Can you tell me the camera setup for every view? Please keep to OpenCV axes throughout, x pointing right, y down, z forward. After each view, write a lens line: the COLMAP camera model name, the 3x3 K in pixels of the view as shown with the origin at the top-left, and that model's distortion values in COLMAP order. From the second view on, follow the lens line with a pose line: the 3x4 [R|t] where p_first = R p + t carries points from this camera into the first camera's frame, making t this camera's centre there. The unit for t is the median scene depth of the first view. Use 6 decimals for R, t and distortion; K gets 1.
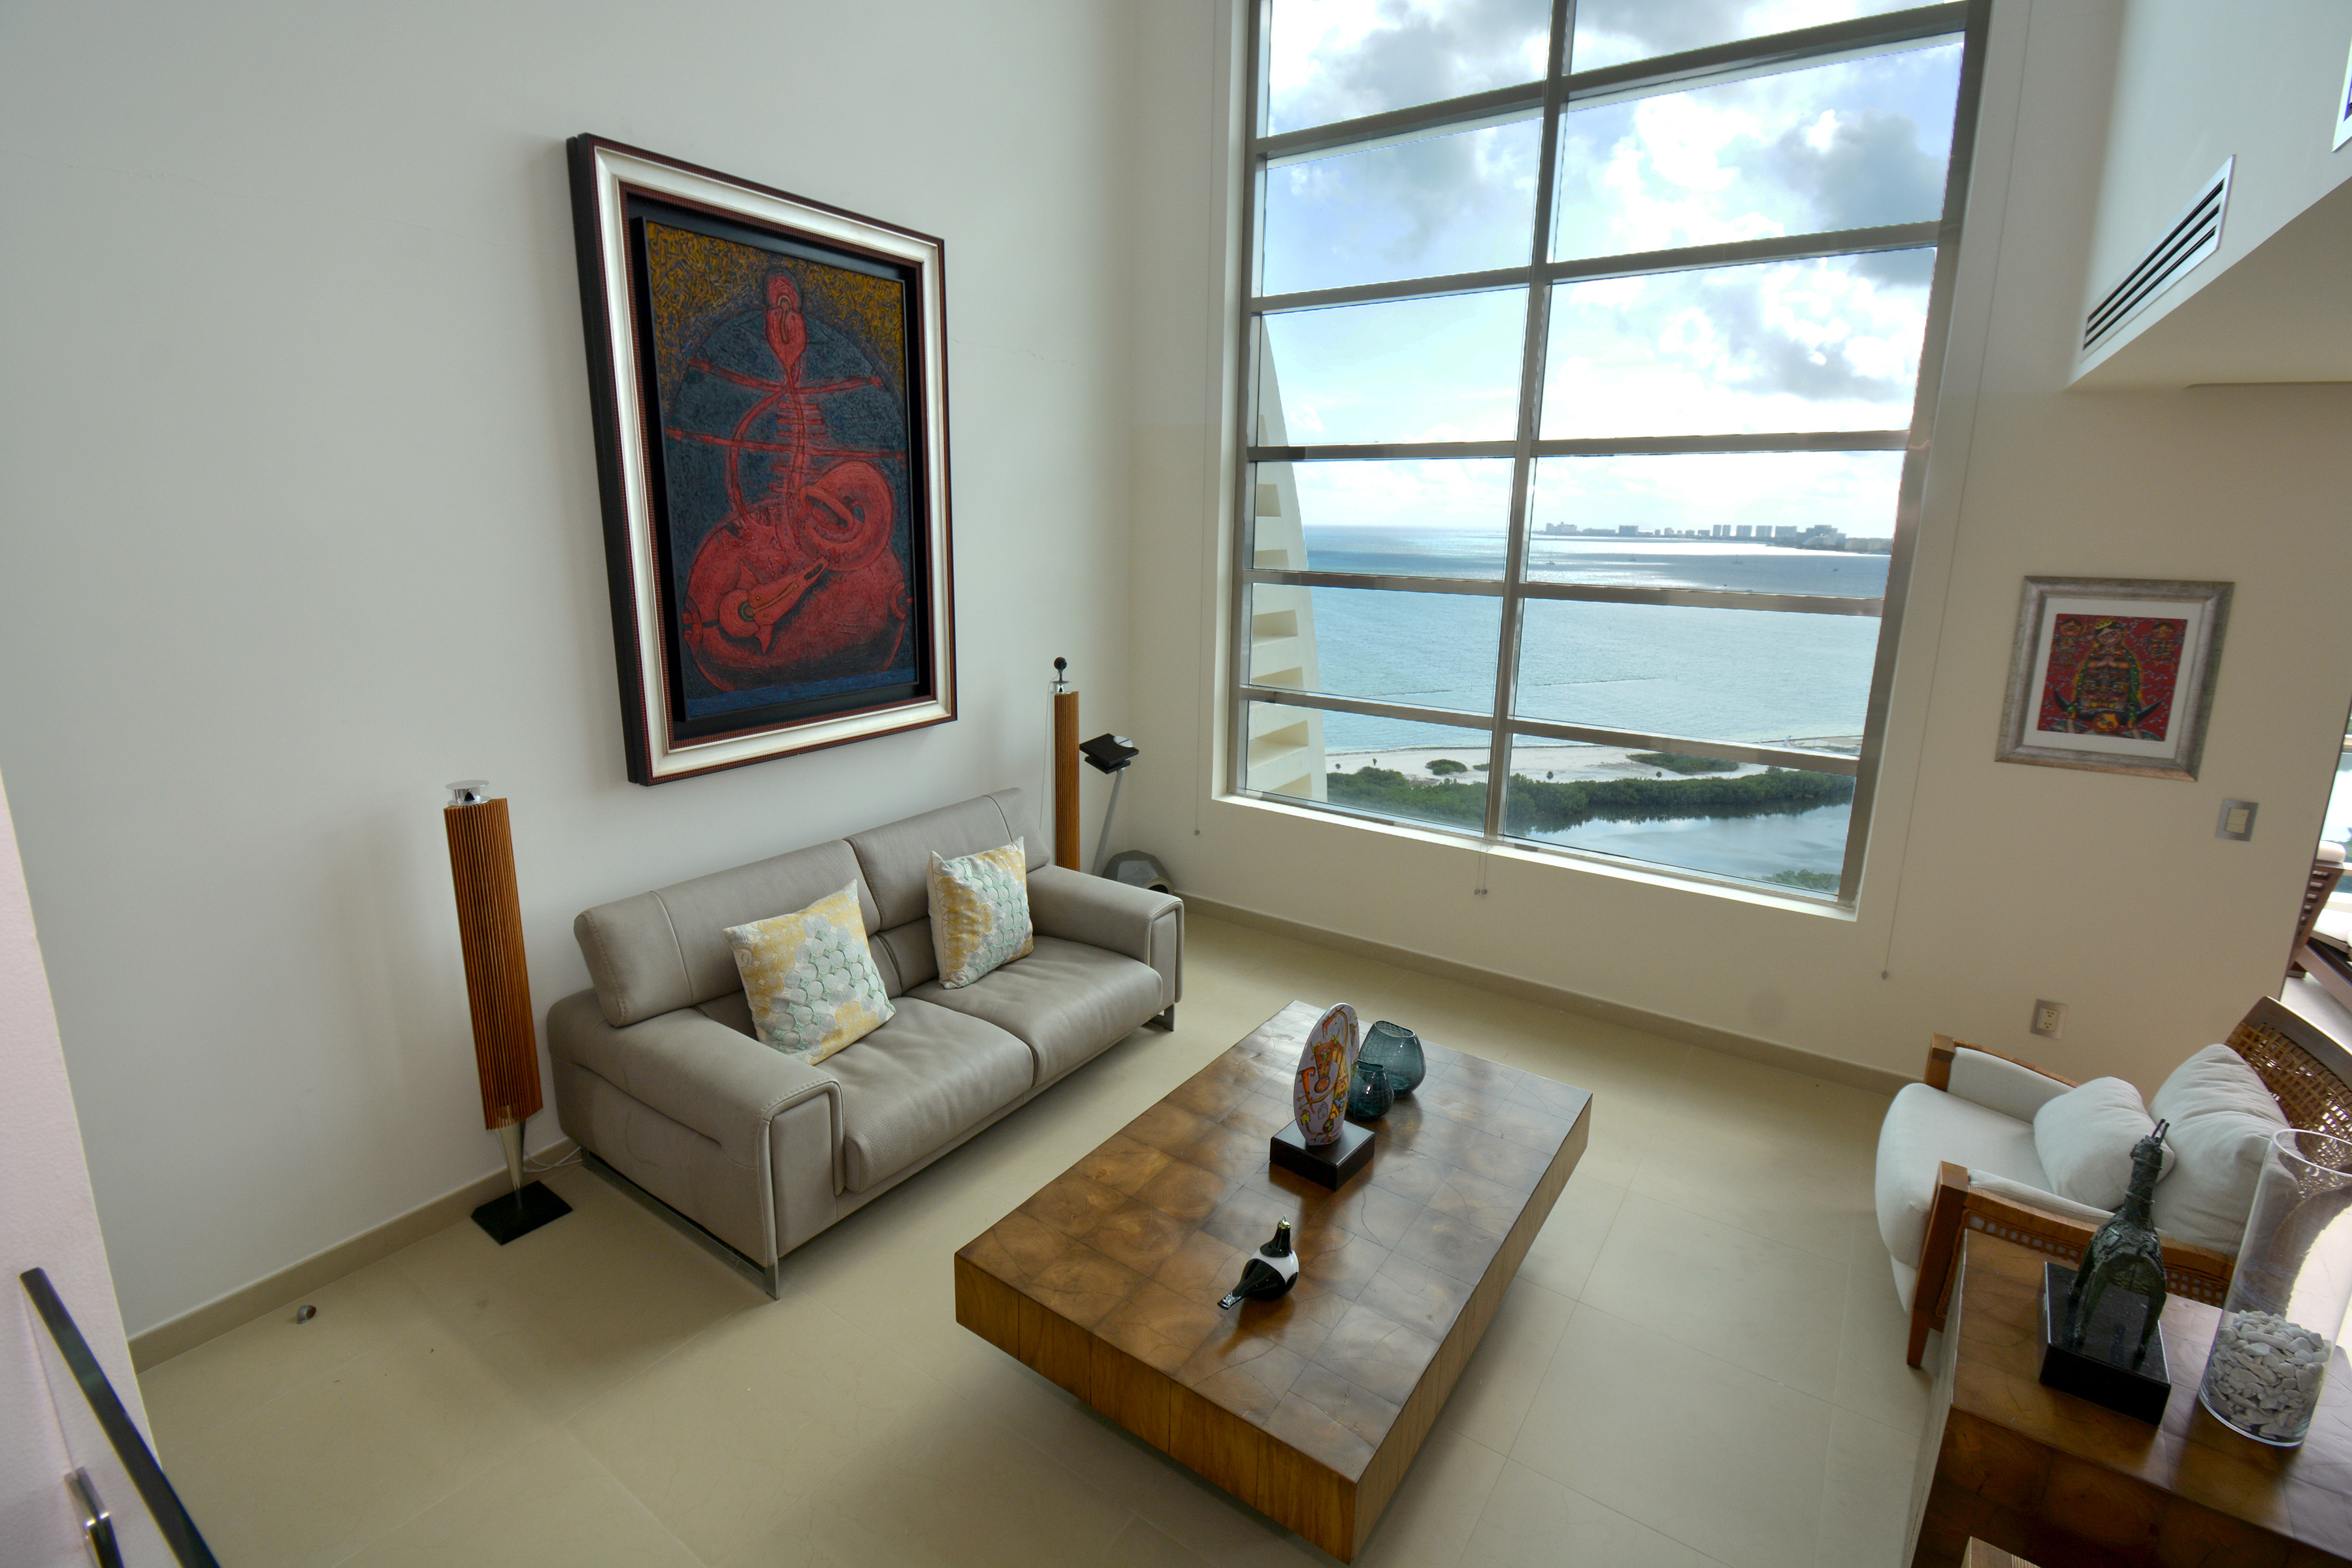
lens RADIAL K [[1071.8, 0, 1160.3], [0, 1071.8, 739.5], [0, 0, 1]] dist [0.027188, -0.031656]
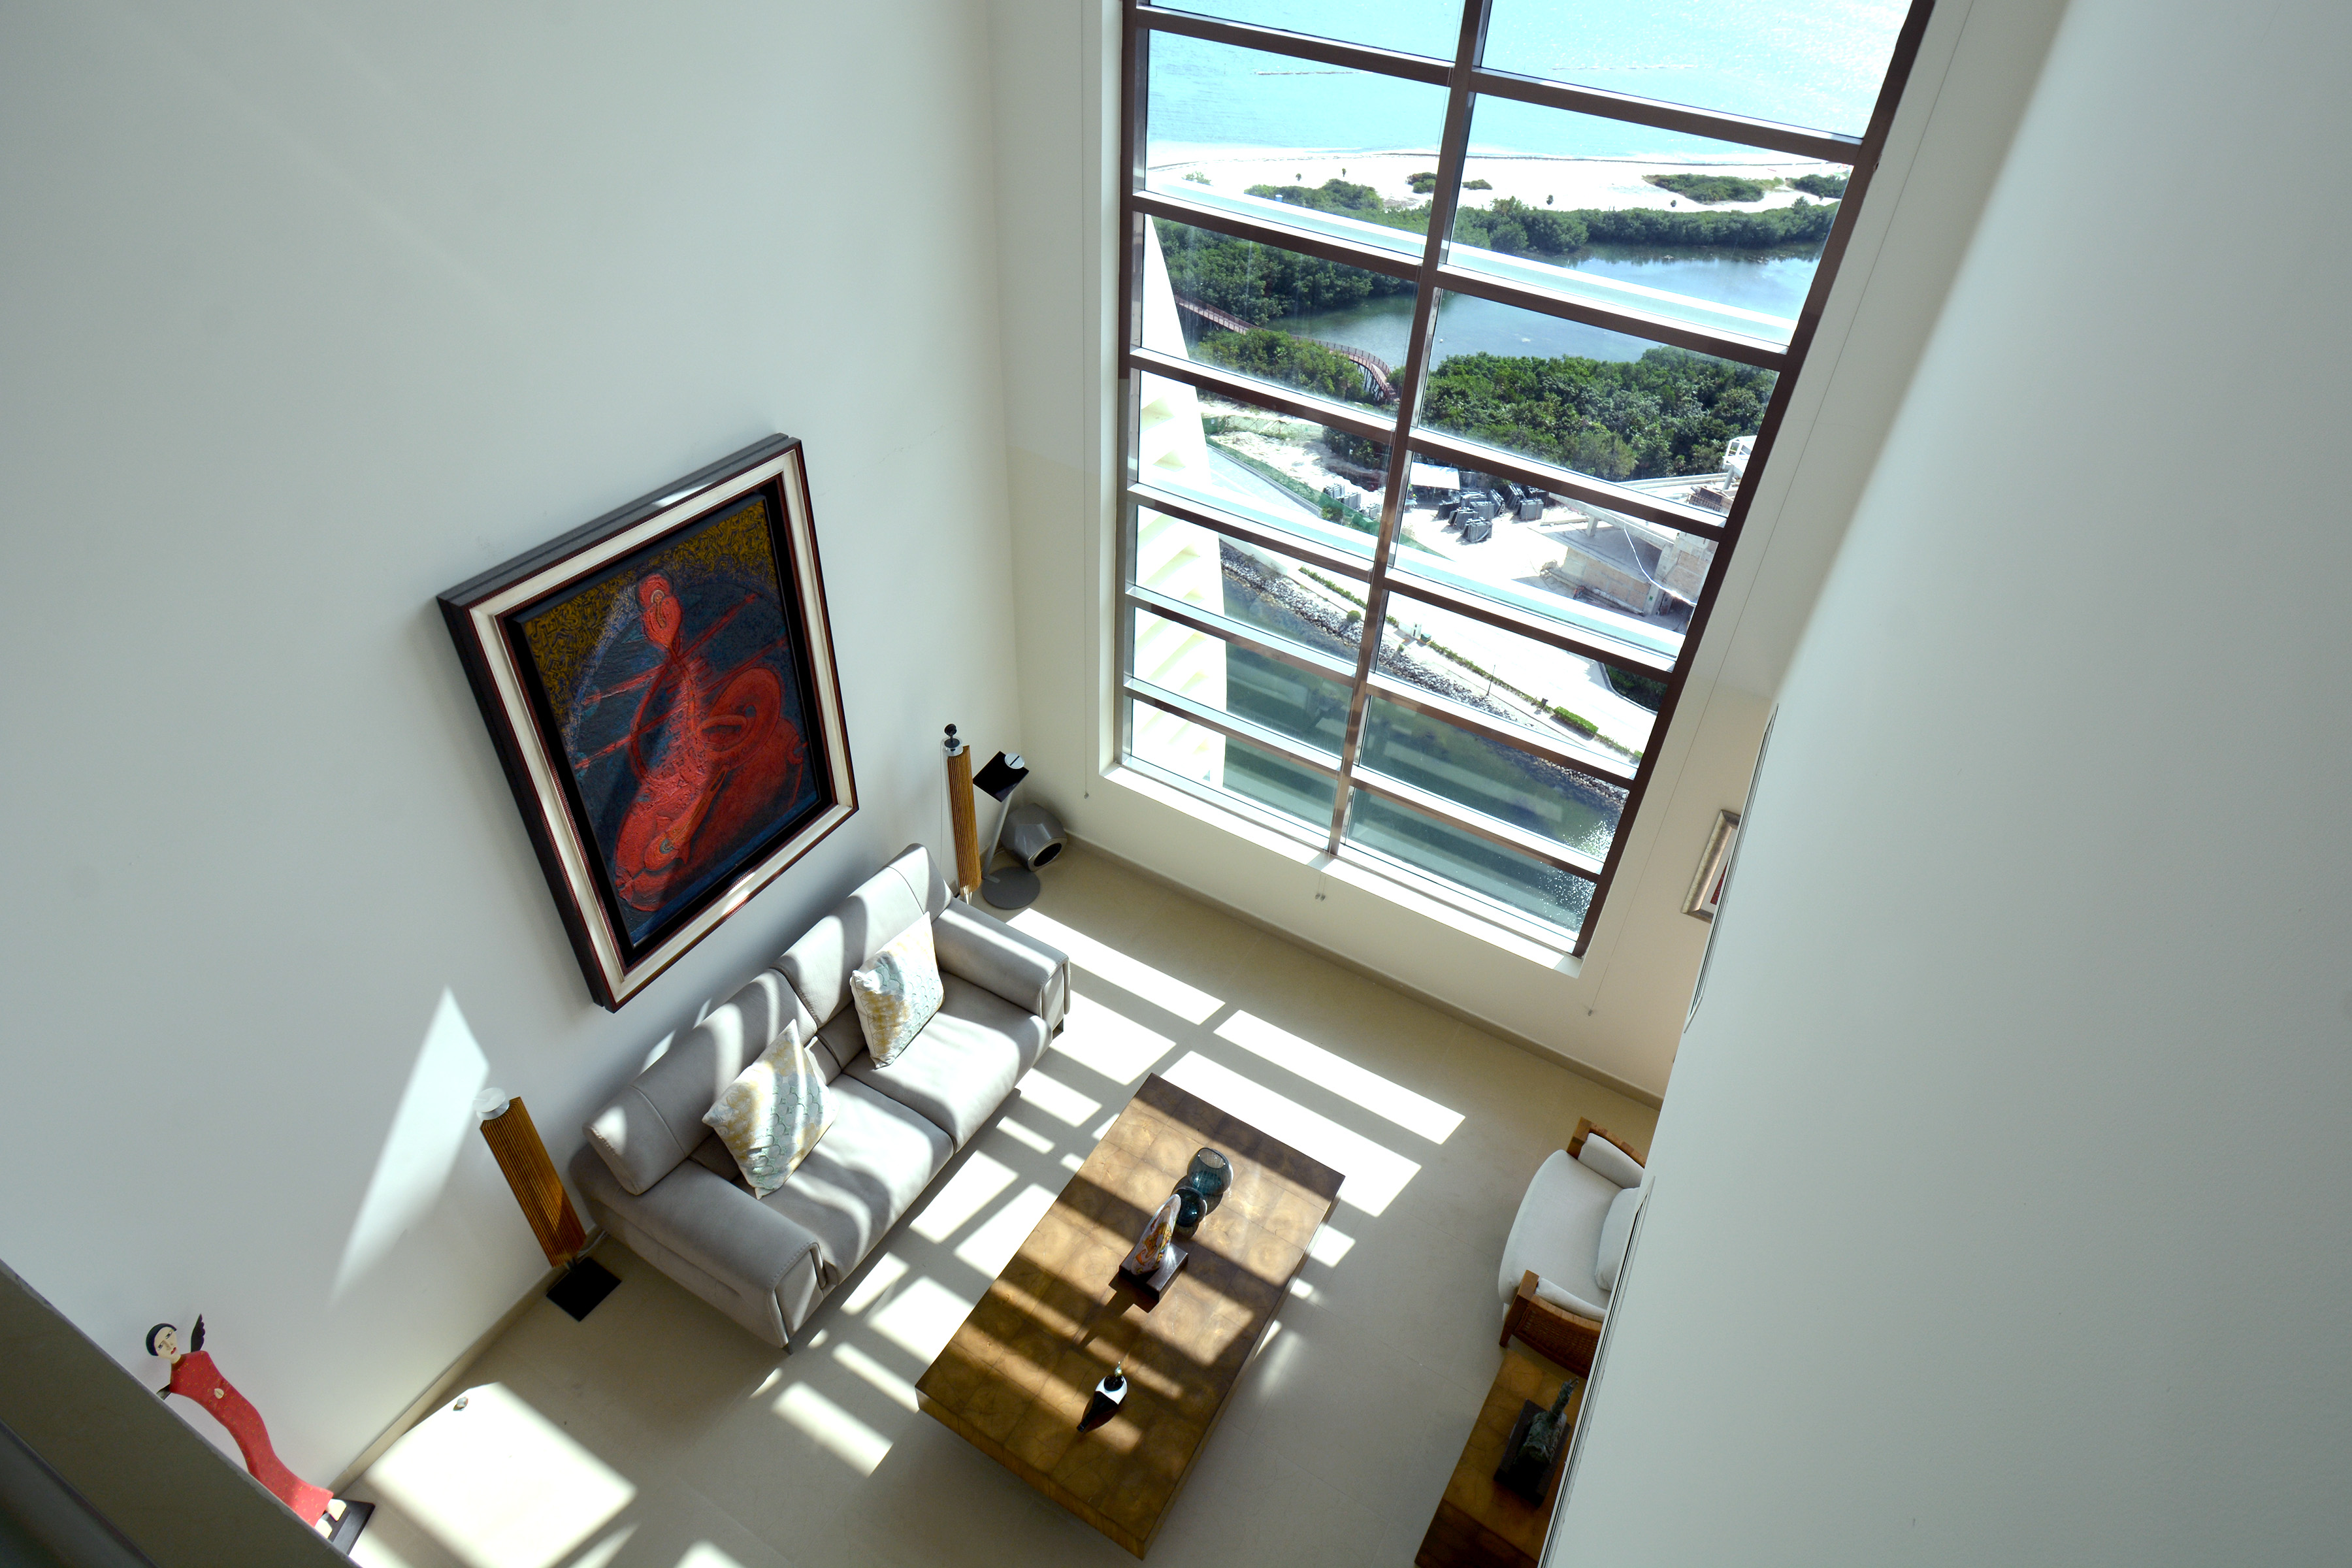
lens RADIAL K [[1248.1, 0, 1254.9], [0, 1248.1, 723.3], [0, 0, 1]] dist [0.003805, -0.000235]
pose [[0.991044, -0.019842, 0.132053, 0.052866], [-0.041479, 0.894239, 0.445664, -0.776591], [-0.126930, -0.447150, 0.885407, -0.169418]]
